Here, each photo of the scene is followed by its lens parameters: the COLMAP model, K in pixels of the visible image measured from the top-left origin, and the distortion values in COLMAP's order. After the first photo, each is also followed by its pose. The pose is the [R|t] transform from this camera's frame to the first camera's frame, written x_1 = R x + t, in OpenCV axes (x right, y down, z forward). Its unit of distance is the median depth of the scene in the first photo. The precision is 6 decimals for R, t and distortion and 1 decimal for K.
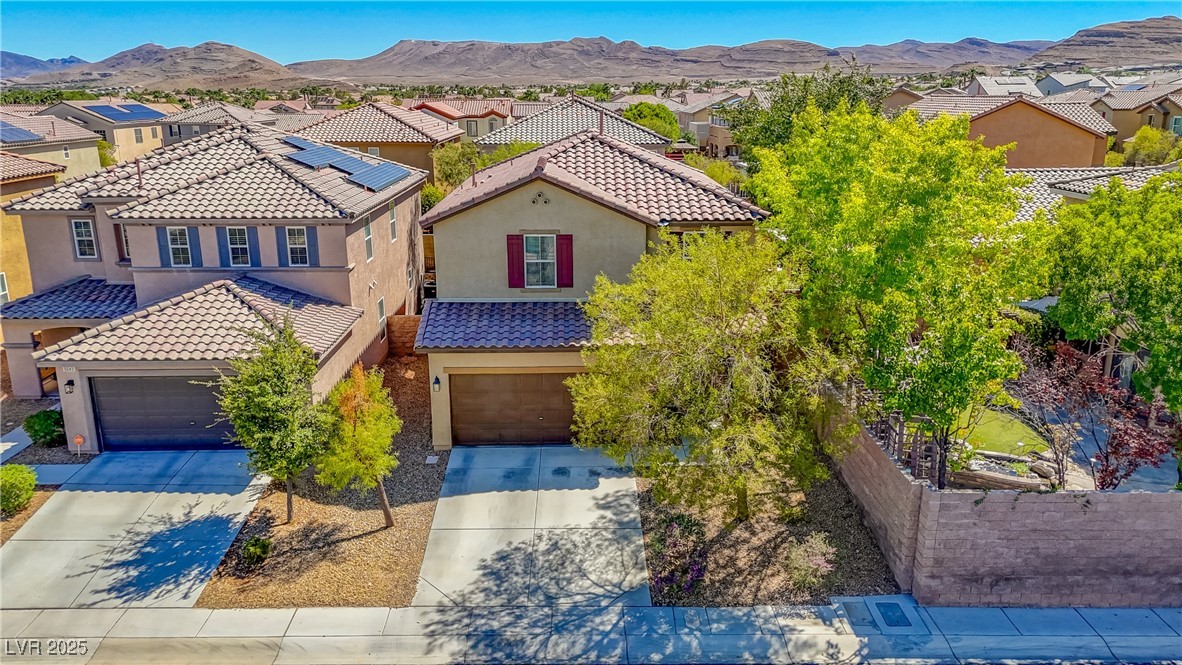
lens RADIAL K [[870.6, 0, 593.9], [0, 870.6, 328.9], [0, 0, 1]] dist [0.062636, -0.053200]
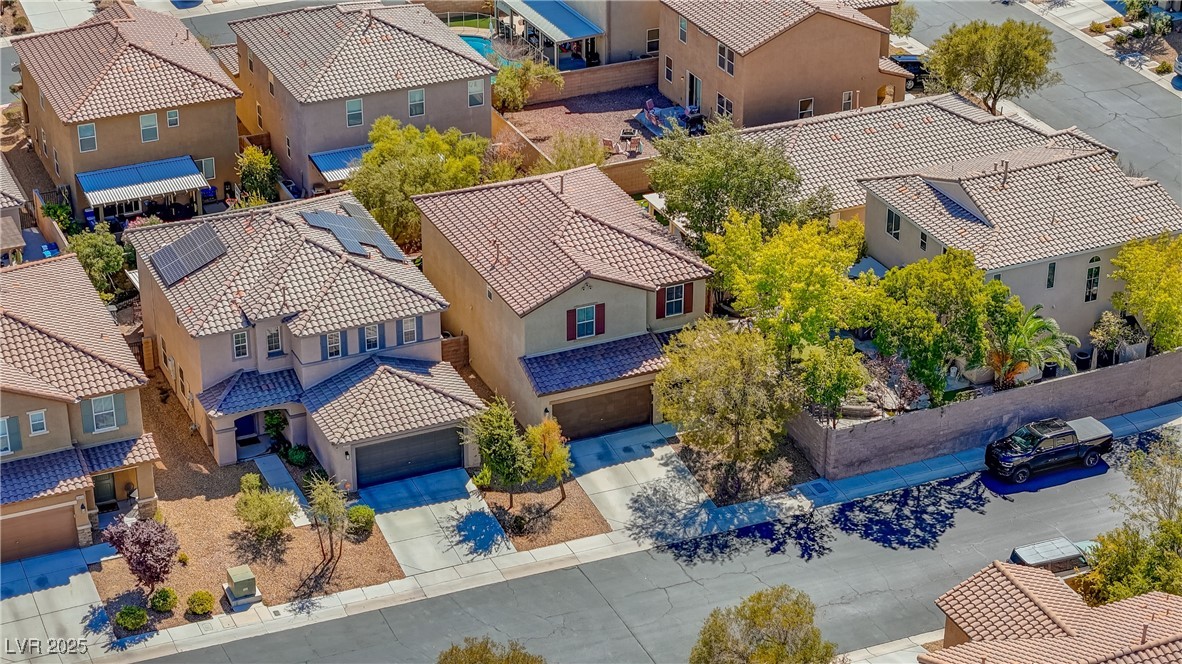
lens RADIAL K [[2406.2, 0, 591.0], [0, 2406.2, 332.0], [0, 0, 1]] dist [-0.295177, 1.579709]
pose [[0.920990, -0.175378, 0.347879, -1.739339], [0.100172, 0.969526, 0.223571, -1.143657], [-0.376487, -0.171059, 0.910492, -3.289960]]
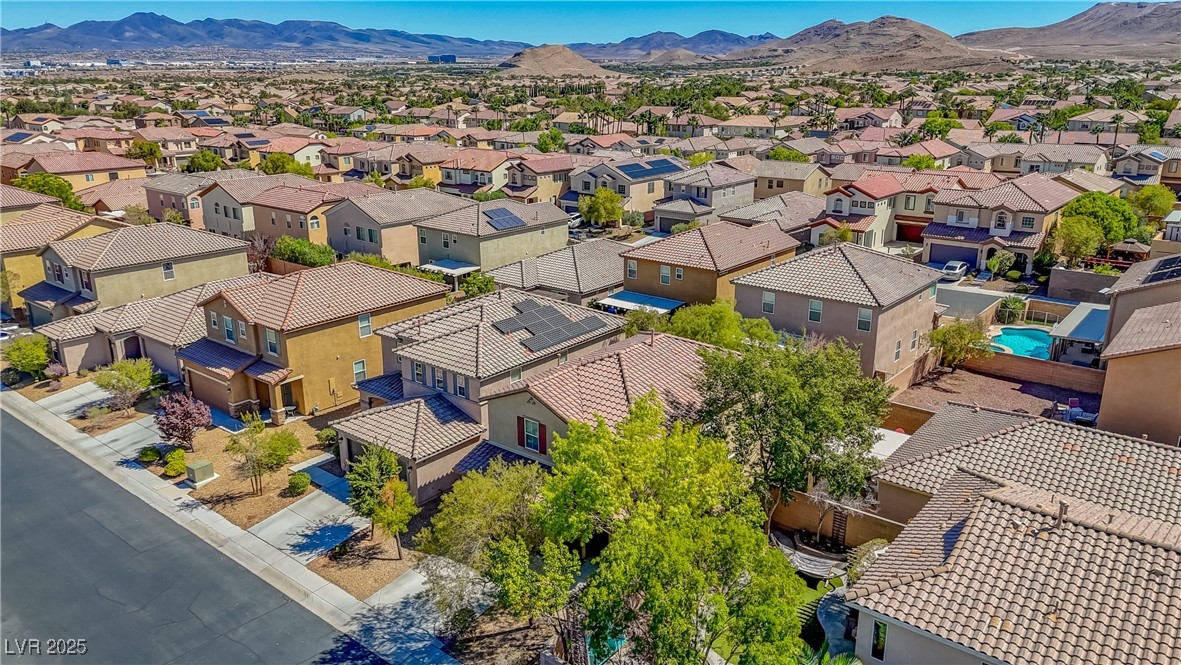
lens RADIAL K [[870.9, 0, 589.5], [0, 870.9, 328.1], [0, 0, 1]] dist [0.107151, -0.127704]
pose [[0.761171, 0.187282, -0.620922, 1.141163], [-0.168399, 0.981634, 0.089644, -0.499009], [0.626307, 0.036328, 0.778730, -0.276535]]
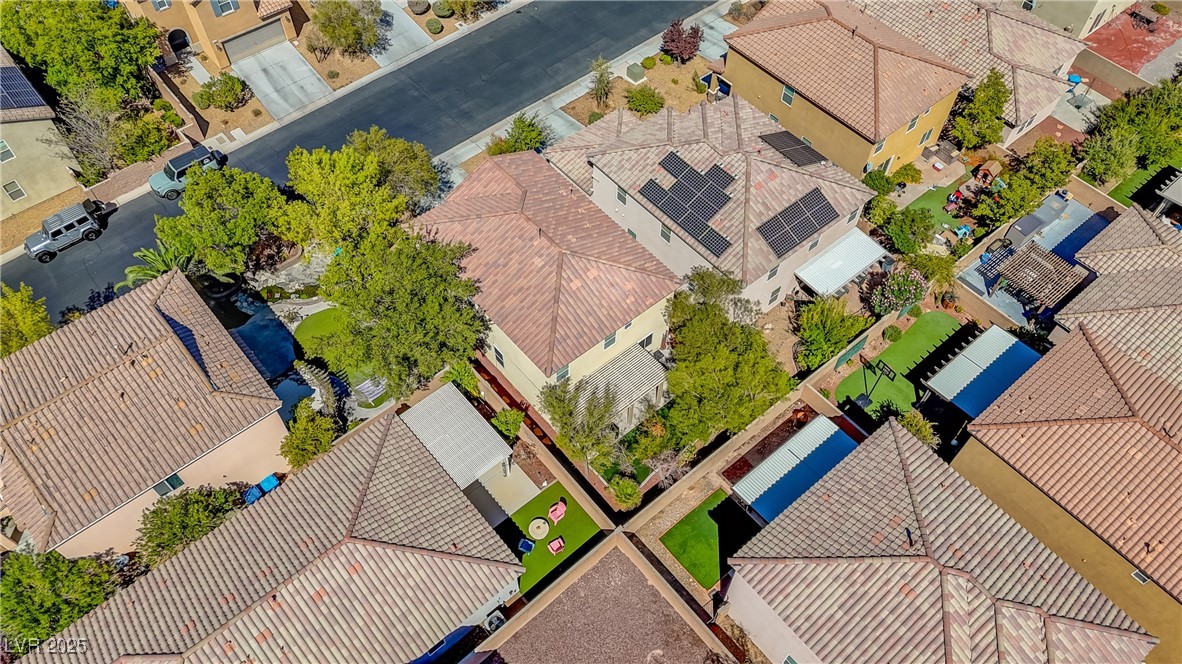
lens RADIAL K [[875.1, 0, 592.2], [0, 875.1, 322.0], [0, 0, 1]] dist [0.080657, -0.088700]
pose [[-0.772365, 0.509838, -0.378837, 0.829711], [-0.181310, 0.394648, 0.900766, -2.181827], [0.608752, 0.764408, -0.212374, 2.066841]]
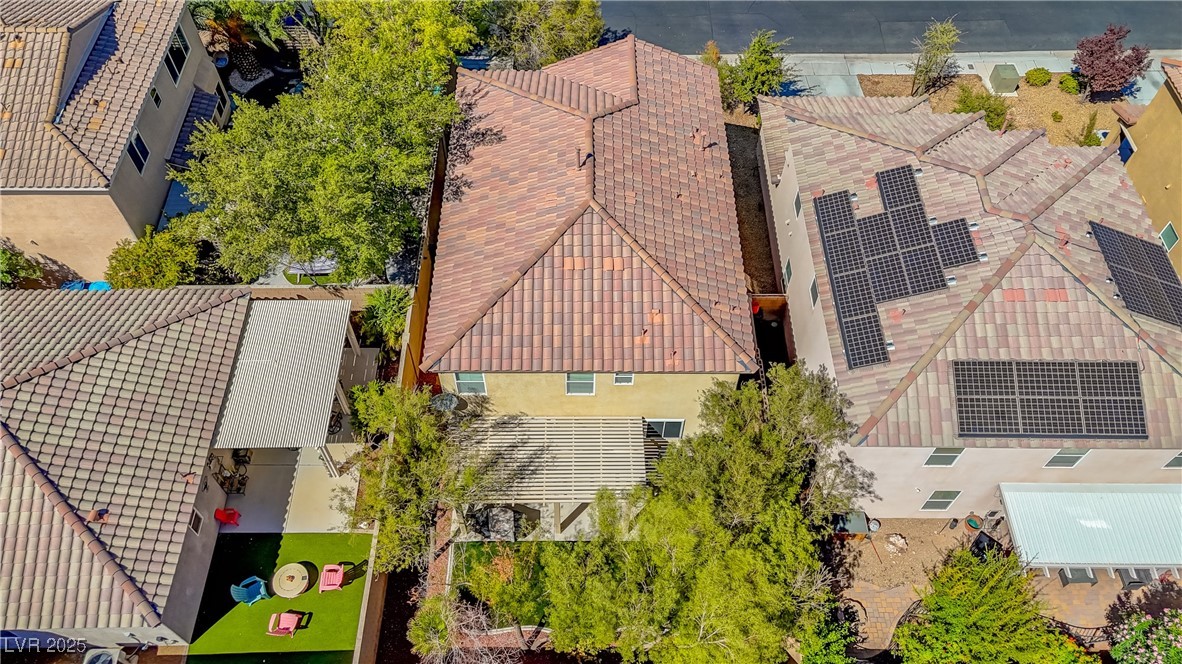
lens RADIAL K [[870.6, 0, 593.9], [0, 870.6, 328.4], [0, 0, 1]] dist [0.062636, -0.053200]
pose [[-0.999894, -0.012851, -0.006841, -0.001469], [-0.010786, 0.338277, 0.940985, -1.387474], [-0.009778, 0.940959, -0.338380, 2.003750]]
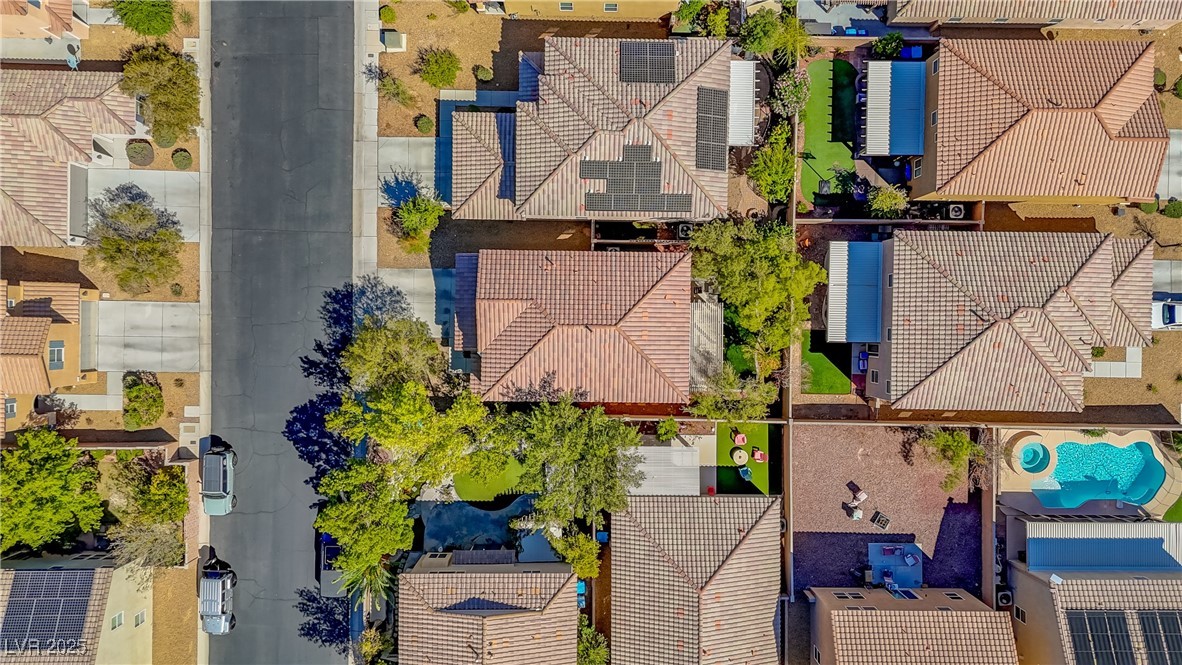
lens RADIAL K [[870.6, 0, 593.9], [0, 870.6, 328.9], [0, 0, 1]] dist [0.062636, -0.053200]
pose [[-0.027203, 0.999608, 0.006603, -0.012801], [-0.278009, -0.013910, 0.960478, -2.653181], [0.960193, 0.024292, 0.278279, 0.700327]]
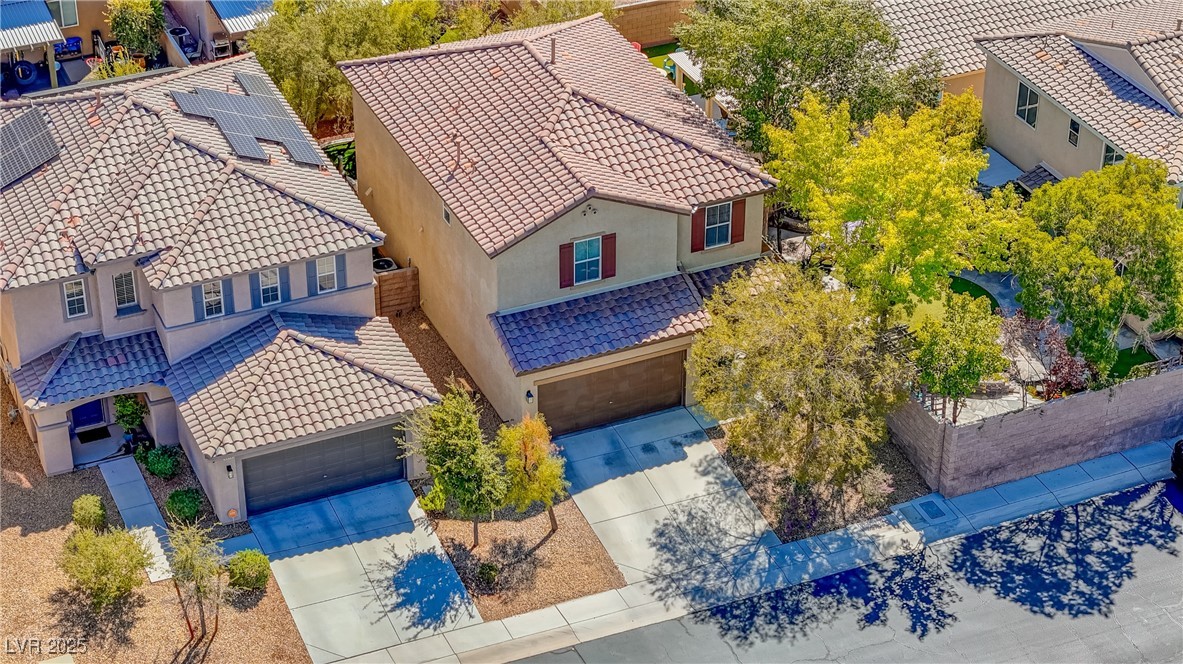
lens RADIAL K [[2408.3, 0, 591.5], [0, 2408.3, 332.0], [0, 0, 1]] dist [-0.295177, 1.579709]
pose [[0.921455, -0.204580, 0.330255, -1.159664], [0.097945, 0.944986, 0.312103, -1.011412], [-0.375937, -0.255242, 0.890799, -1.822926]]
